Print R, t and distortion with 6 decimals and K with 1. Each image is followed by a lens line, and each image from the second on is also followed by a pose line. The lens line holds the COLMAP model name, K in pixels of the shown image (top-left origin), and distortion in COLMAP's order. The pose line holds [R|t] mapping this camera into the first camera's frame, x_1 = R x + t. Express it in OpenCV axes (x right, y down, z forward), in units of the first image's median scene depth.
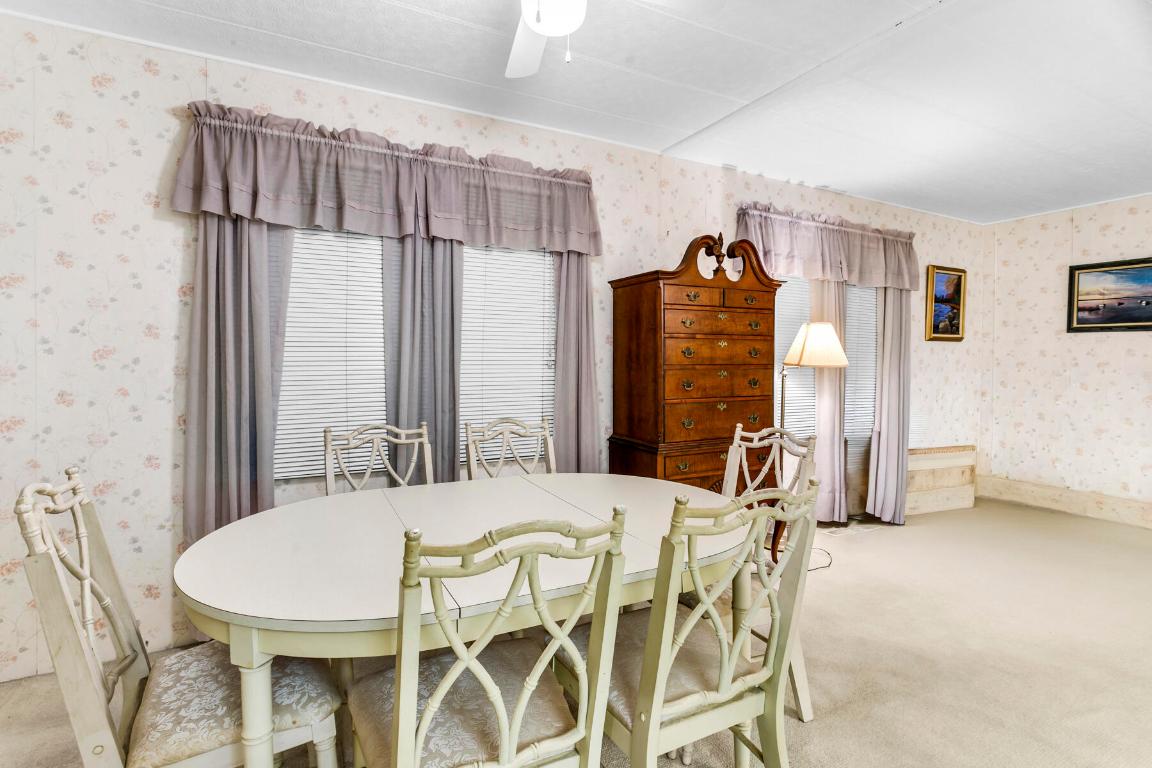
lens RADIAL K [[555.7, 0, 570.1], [0, 555.7, 362.9], [0, 0, 1]] dist [-0.003182, 0.004651]
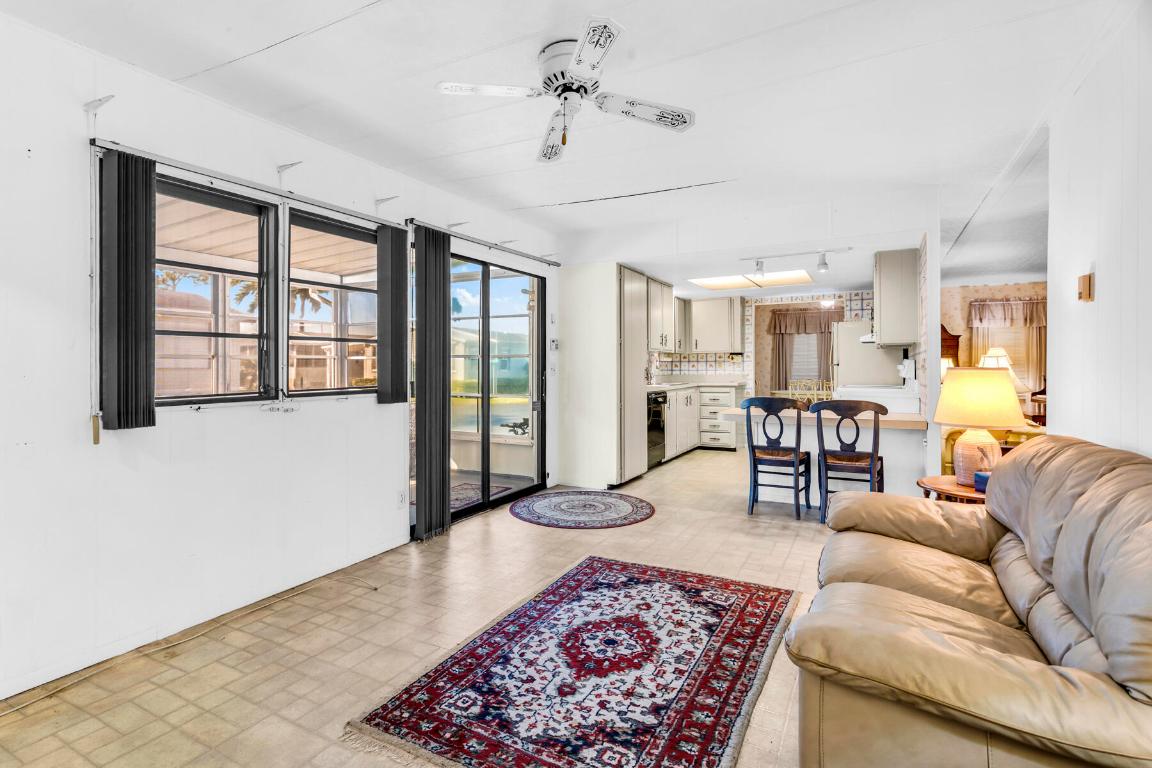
lens RADIAL K [[559.6, 0, 556.4], [0, 559.6, 359.9], [0, 0, 1]] dist [-0.004865, 0.003954]
pose [[0.542582, -0.016341, -0.839844, 2.071541], [-0.007342, 0.999680, -0.024195, 0.075583], [0.839971, 0.019293, 0.542289, -2.806162]]
